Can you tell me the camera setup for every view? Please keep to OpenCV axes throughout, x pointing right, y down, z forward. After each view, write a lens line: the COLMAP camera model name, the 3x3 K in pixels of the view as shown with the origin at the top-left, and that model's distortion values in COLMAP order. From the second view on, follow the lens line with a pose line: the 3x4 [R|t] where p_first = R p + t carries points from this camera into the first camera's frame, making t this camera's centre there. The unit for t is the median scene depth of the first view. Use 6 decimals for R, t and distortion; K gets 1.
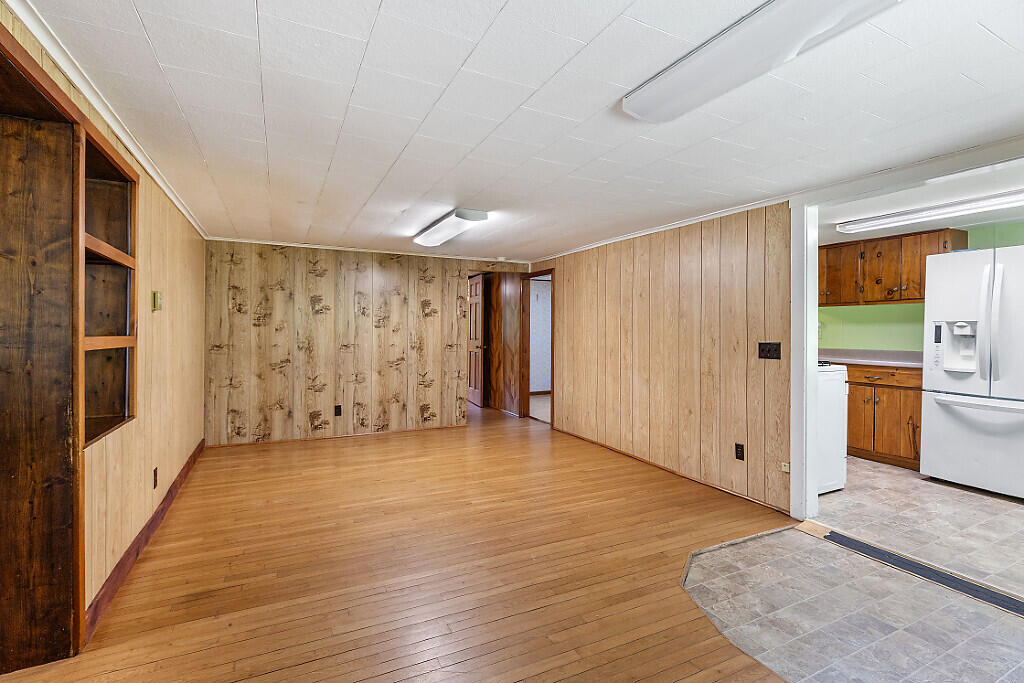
lens RADIAL K [[477.4, 0, 510.3], [0, 477.4, 331.7], [0, 0, 1]] dist [-0.002563, -0.000649]
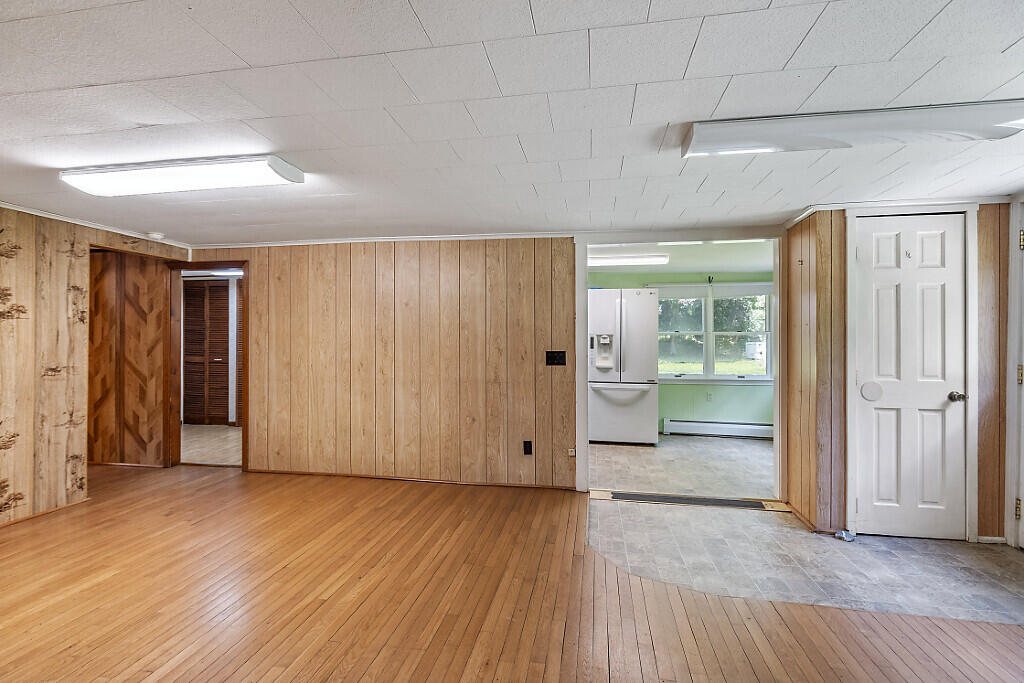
lens RADIAL K [[458.8, 0, 513.9], [0, 458.8, 338.7], [0, 0, 1]] dist [-0.000441, -0.000855]
pose [[0.588440, -0.001453, 0.808539, -0.362560], [0.005748, 0.999981, -0.002387, -0.005761], [-0.808520, 0.006052, 0.588437, 0.324276]]
